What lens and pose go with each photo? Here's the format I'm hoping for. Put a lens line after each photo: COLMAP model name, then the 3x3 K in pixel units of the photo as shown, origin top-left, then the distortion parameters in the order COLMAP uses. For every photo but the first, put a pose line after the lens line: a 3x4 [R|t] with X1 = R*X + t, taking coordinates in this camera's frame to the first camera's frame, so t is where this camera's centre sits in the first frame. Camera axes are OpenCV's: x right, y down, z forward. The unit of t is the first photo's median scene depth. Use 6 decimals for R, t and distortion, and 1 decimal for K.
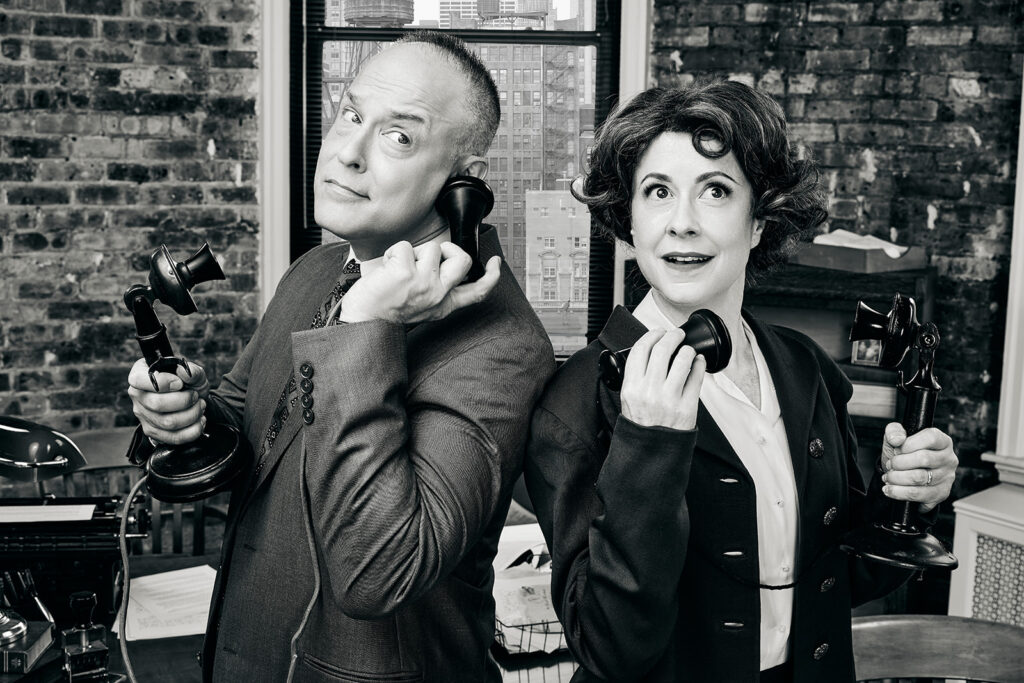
lens RADIAL K [[1328.1, 0, 512.0], [0, 1328.1, 313.1], [0, 0, 1]] dist [-0.082193, 0.006742]
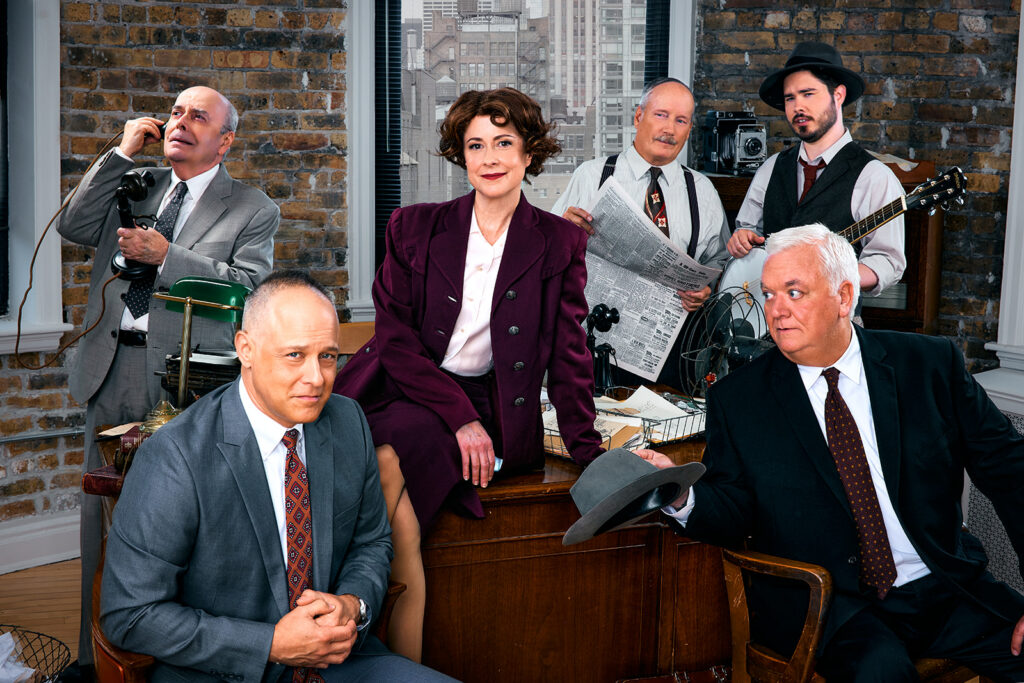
lens RADIAL K [[1539.5, 0, 512.0], [0, 1539.5, 341.5], [0, 0, 1]] dist [-0.084240, 0.027646]
pose [[0.999830, -0.000885, -0.018390, -0.029511], [0.001581, 0.999282, 0.037860, 0.050500], [0.018344, -0.037882, 0.999114, -0.320001]]
